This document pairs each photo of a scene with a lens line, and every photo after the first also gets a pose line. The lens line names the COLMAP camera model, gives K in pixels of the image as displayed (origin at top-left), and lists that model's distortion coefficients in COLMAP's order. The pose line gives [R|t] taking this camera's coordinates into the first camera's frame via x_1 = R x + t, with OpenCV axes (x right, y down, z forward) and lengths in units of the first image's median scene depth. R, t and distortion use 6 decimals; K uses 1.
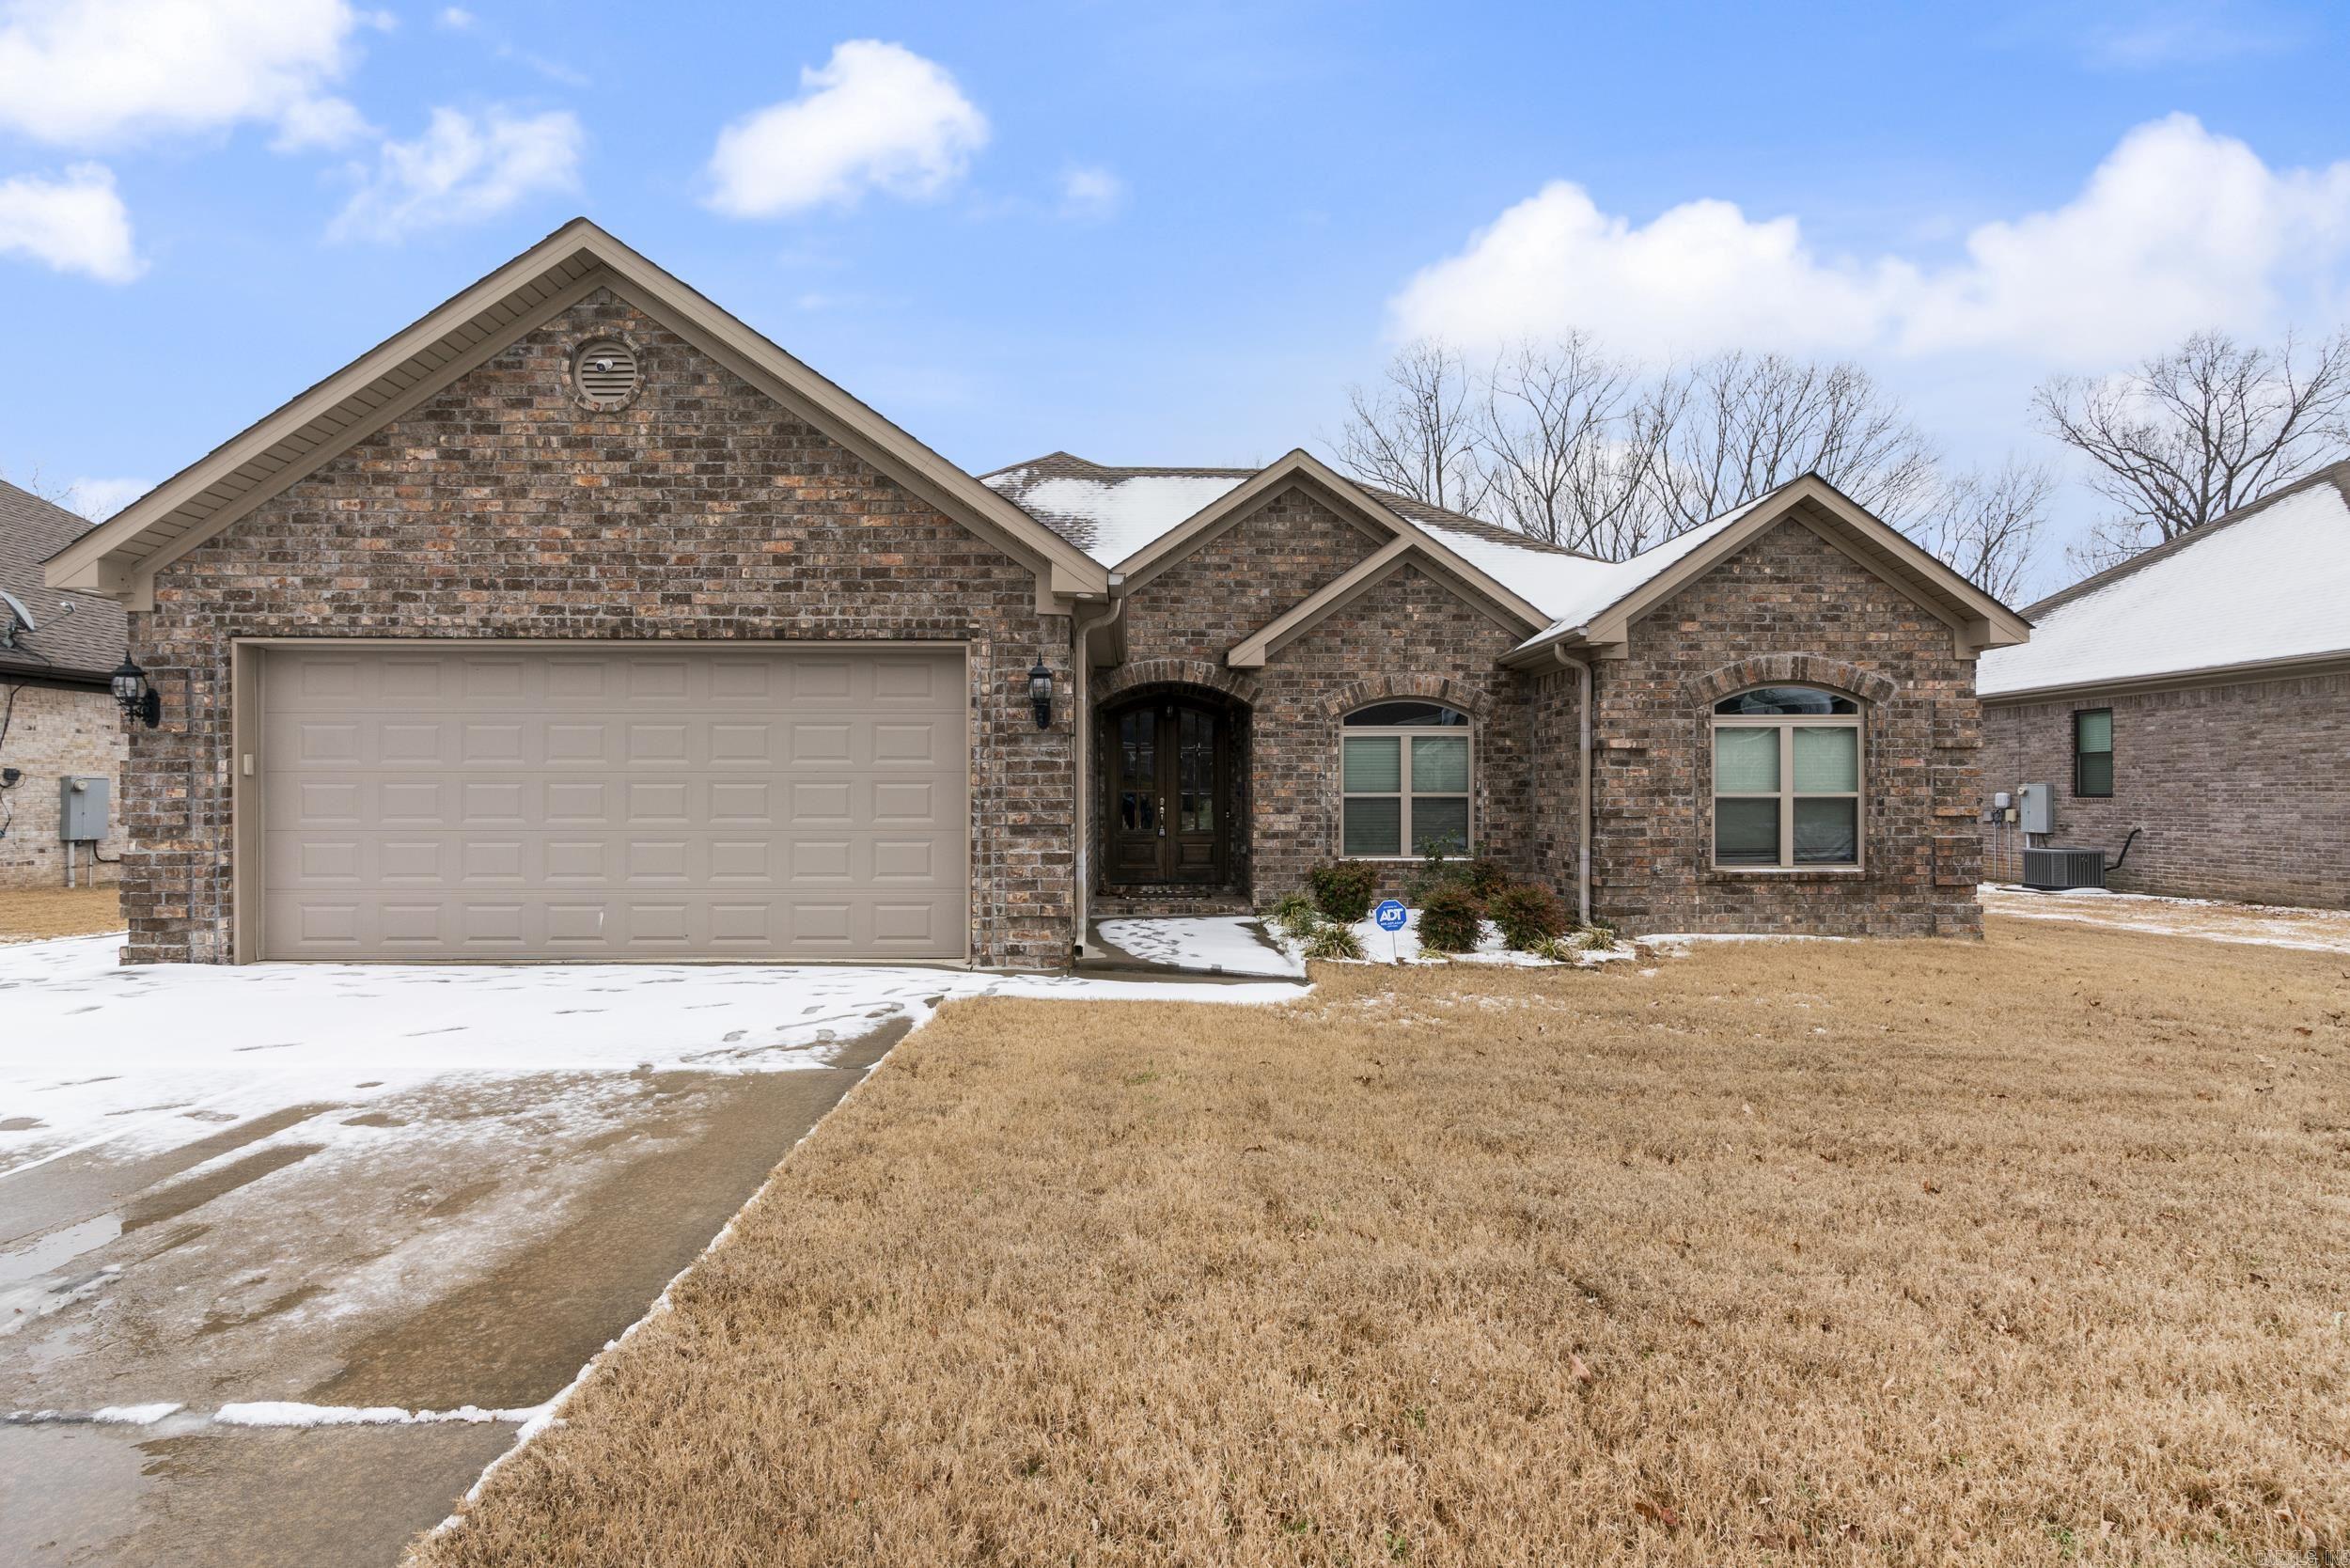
lens RADIAL K [[1081.6, 0, 1171.1], [0, 1081.6, 782.0], [0, 0, 1]] dist [-0.011208, 0.000211]
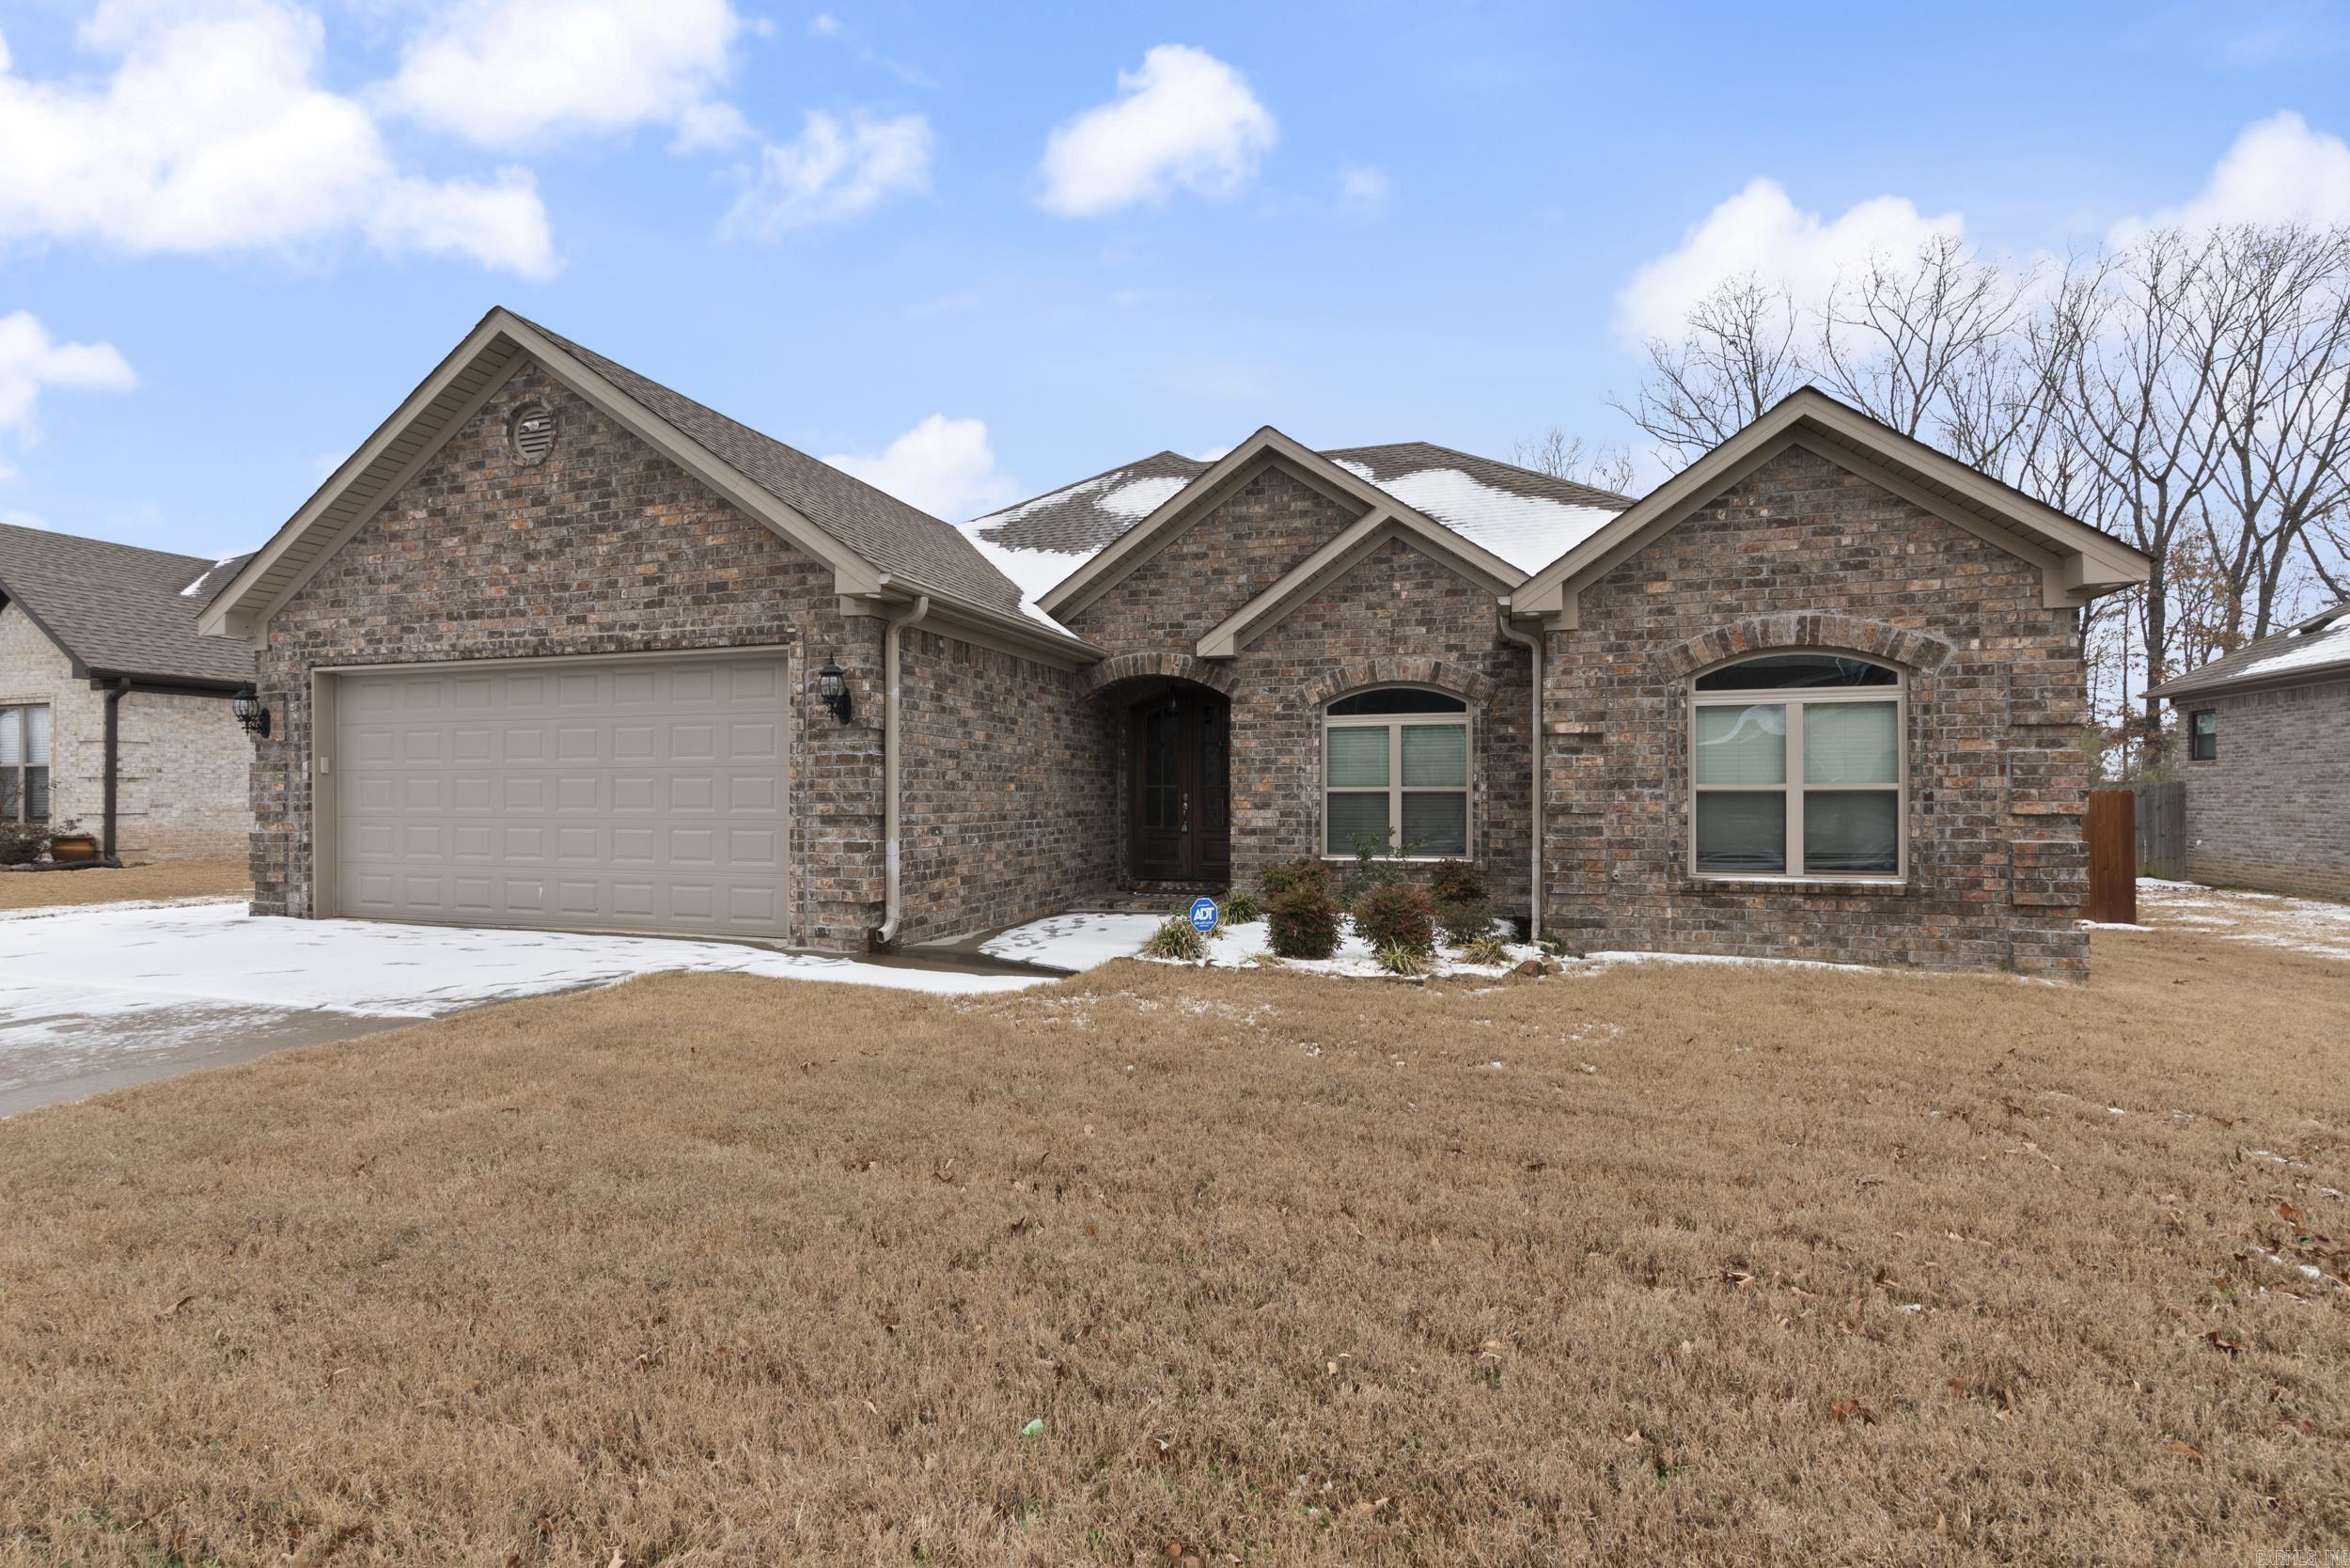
lens RADIAL K [[1081.6, 0, 1171.1], [0, 1081.6, 782.0], [0, 0, 1]] dist [-0.011208, 0.000211]
pose [[0.944900, -0.004057, -0.327335, 0.525636], [0.003846, 0.999992, -0.001292, 0.009722], [0.327337, -0.000038, 0.944908, 0.107595]]
